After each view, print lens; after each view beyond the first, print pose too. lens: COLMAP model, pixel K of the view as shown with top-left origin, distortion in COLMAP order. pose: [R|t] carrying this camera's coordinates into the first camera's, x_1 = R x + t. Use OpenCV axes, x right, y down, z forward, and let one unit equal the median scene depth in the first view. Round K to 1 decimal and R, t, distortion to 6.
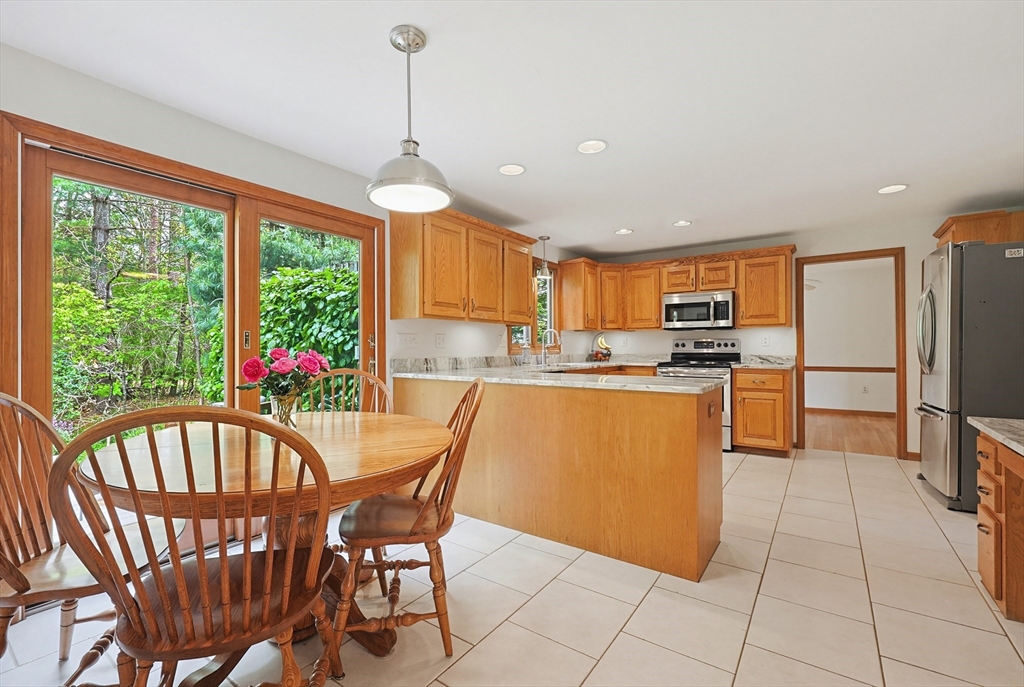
lens RADIAL K [[446.3, 0, 512.6], [0, 446.3, 350.6], [0, 0, 1]] dist [-0.005440, 0.001091]
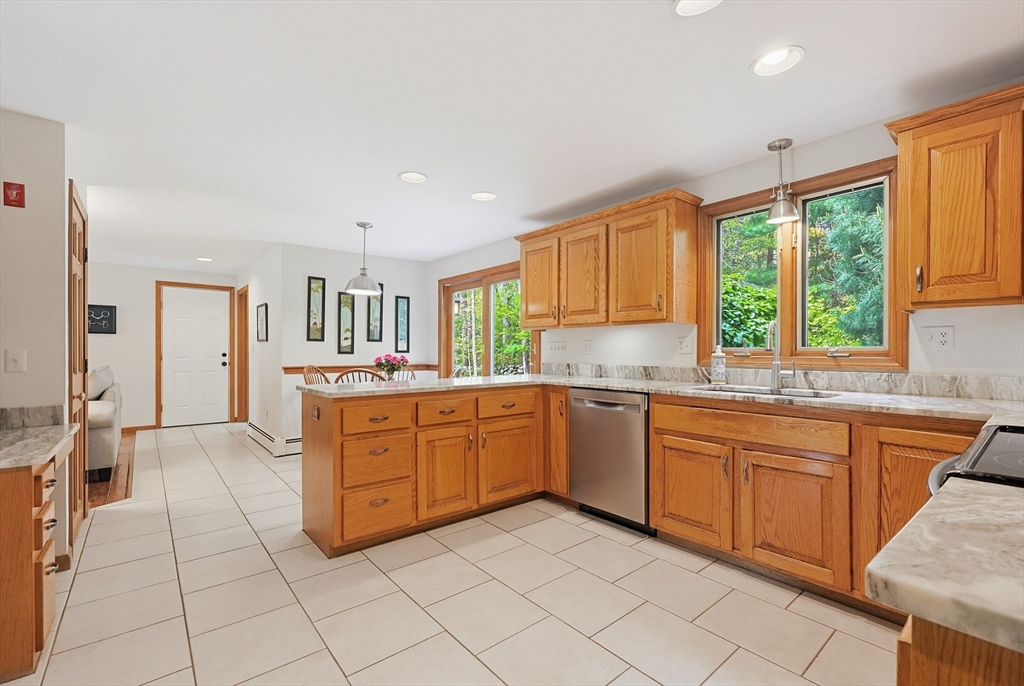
lens RADIAL K [[446.3, 0, 508.9], [0, 446.3, 351.2], [0, 0, 1]] dist [-0.005440, 0.001091]
pose [[-0.269378, 0.005520, -0.963019, 0.818561], [-0.003417, 0.999972, 0.006687, -0.017698], [0.963029, 0.005092, -0.269351, 1.047795]]
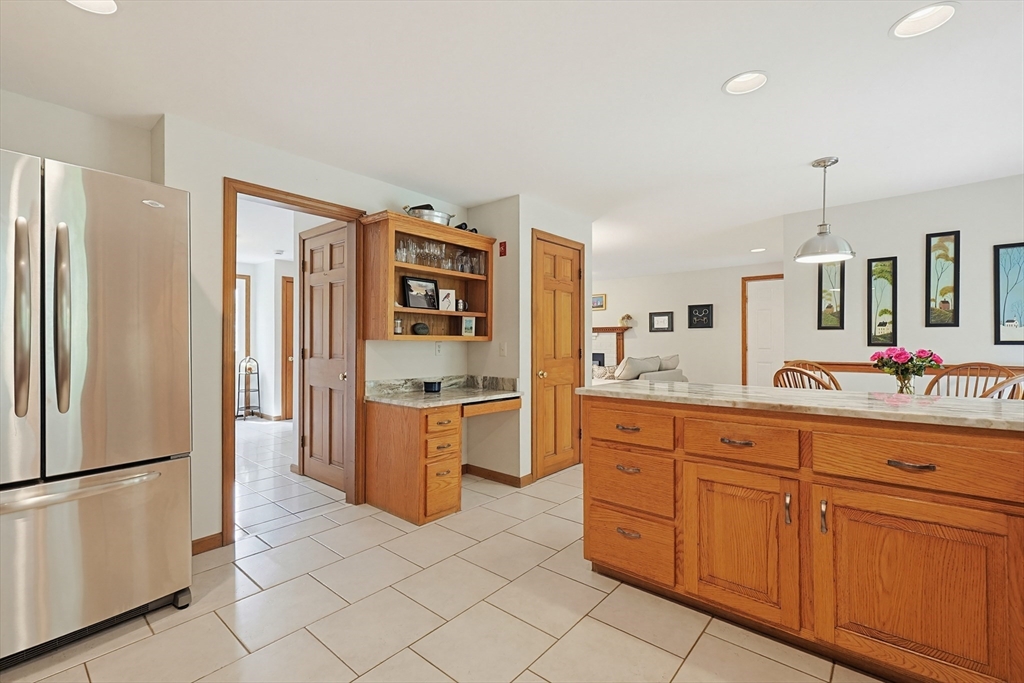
lens RADIAL K [[446.3, 0, 513.3], [0, 446.3, 341.5], [0, 0, 1]] dist [-0.005440, 0.001091]
pose [[-0.995036, 0.007724, 0.099211, 0.341560], [0.008007, 0.999965, 0.002456, -0.017441], [-0.099188, 0.003238, -0.995063, 1.212396]]
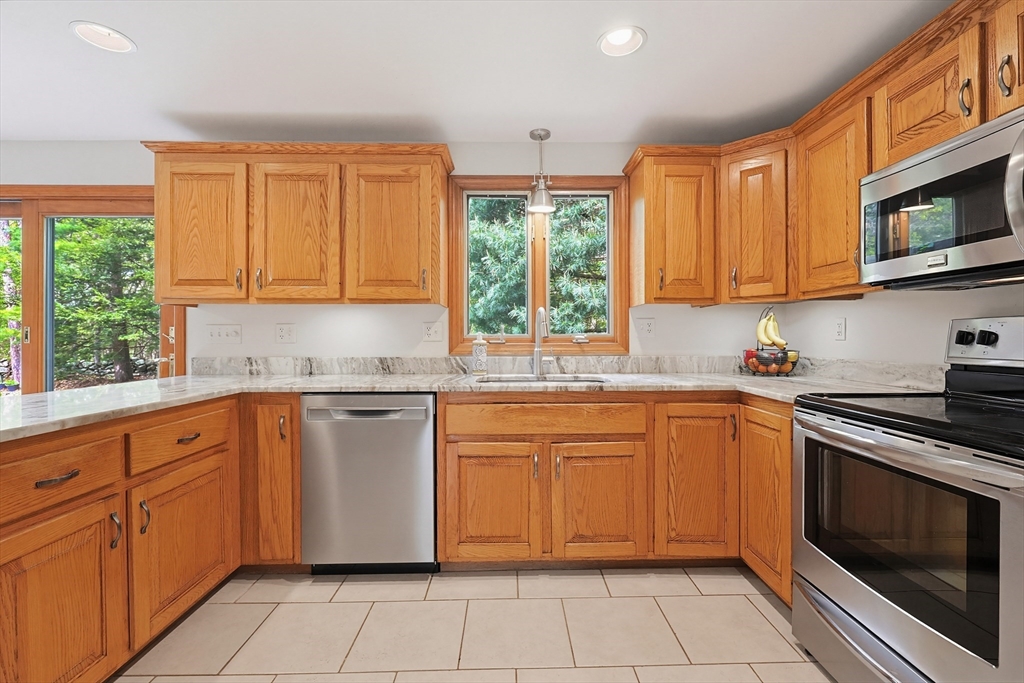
lens RADIAL K [[446.3, 0, 522.8], [0, 446.3, 336.6], [0, 0, 1]] dist [-0.005440, 0.001091]
pose [[0.592929, 0.002128, -0.805252, 0.602627], [-0.004724, 0.999988, -0.000836, -0.016215], [0.805241, 0.004299, 0.592933, 0.842044]]
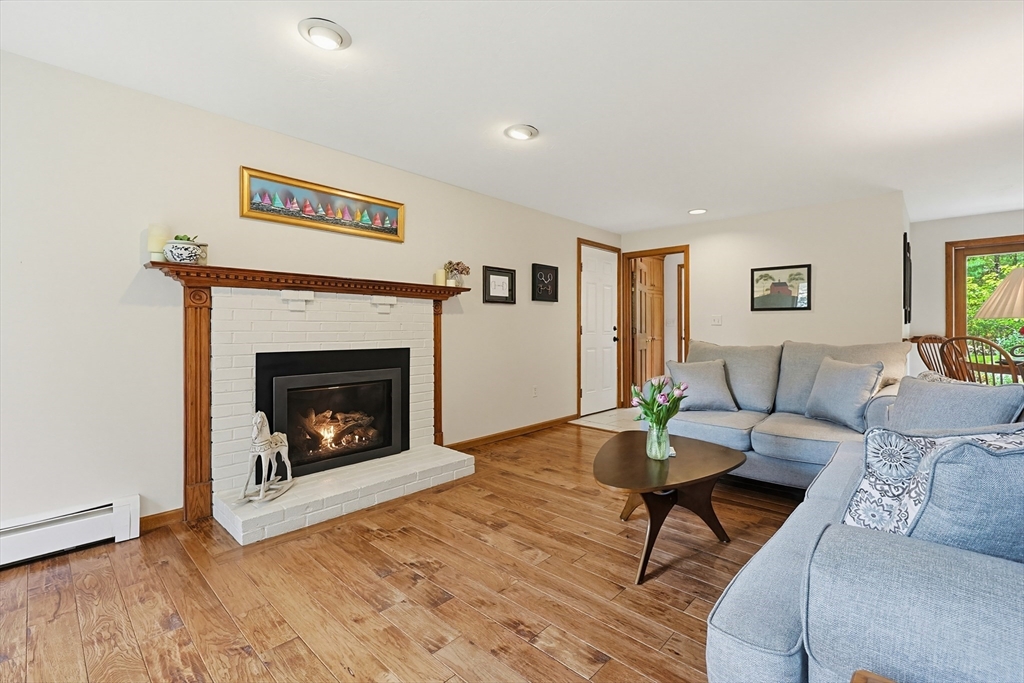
lens RADIAL K [[446.3, 0, 511.9], [0, 446.3, 330.5], [0, 0, 1]] dist [-0.005440, 0.001091]
pose [[-0.142108, 0.006295, -0.989831, 0.947977], [0.001793, 0.999980, 0.006102, 0.008743], [0.989850, -0.000908, -0.142116, -0.593377]]
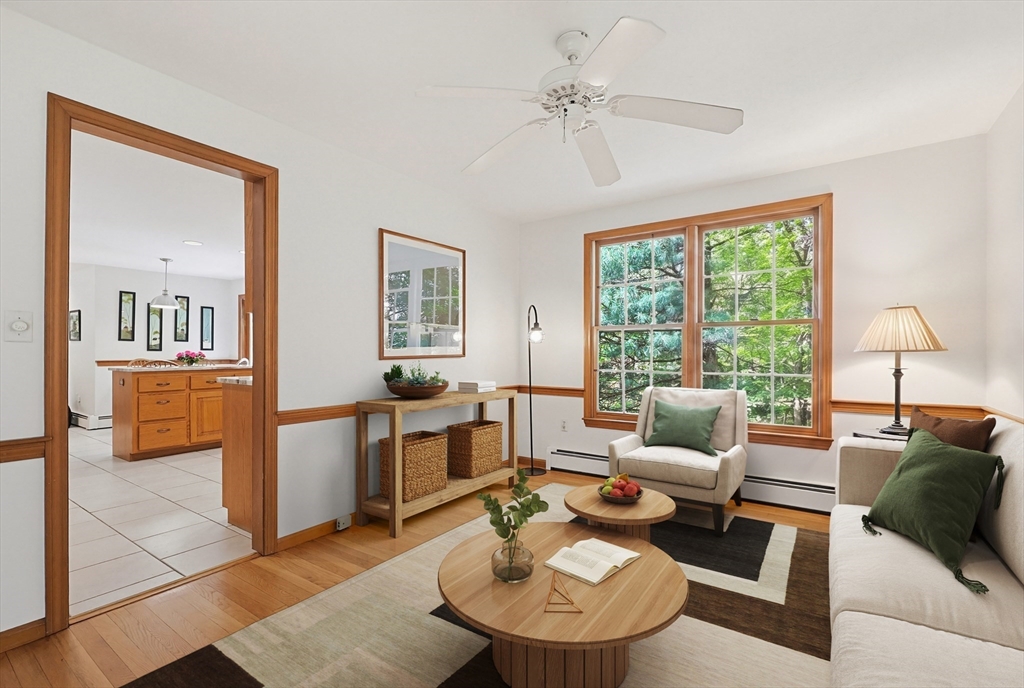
lens RADIAL K [[446.3, 0, 507.4], [0, 446.3, 351.0], [0, 0, 1]] dist [-0.005440, 0.001091]
pose [[0.012919, 0.001426, -0.999916, 1.403014], [-0.005708, 0.999983, 0.001353, -0.008668], [0.999900, 0.005690, 0.012927, 1.560290]]
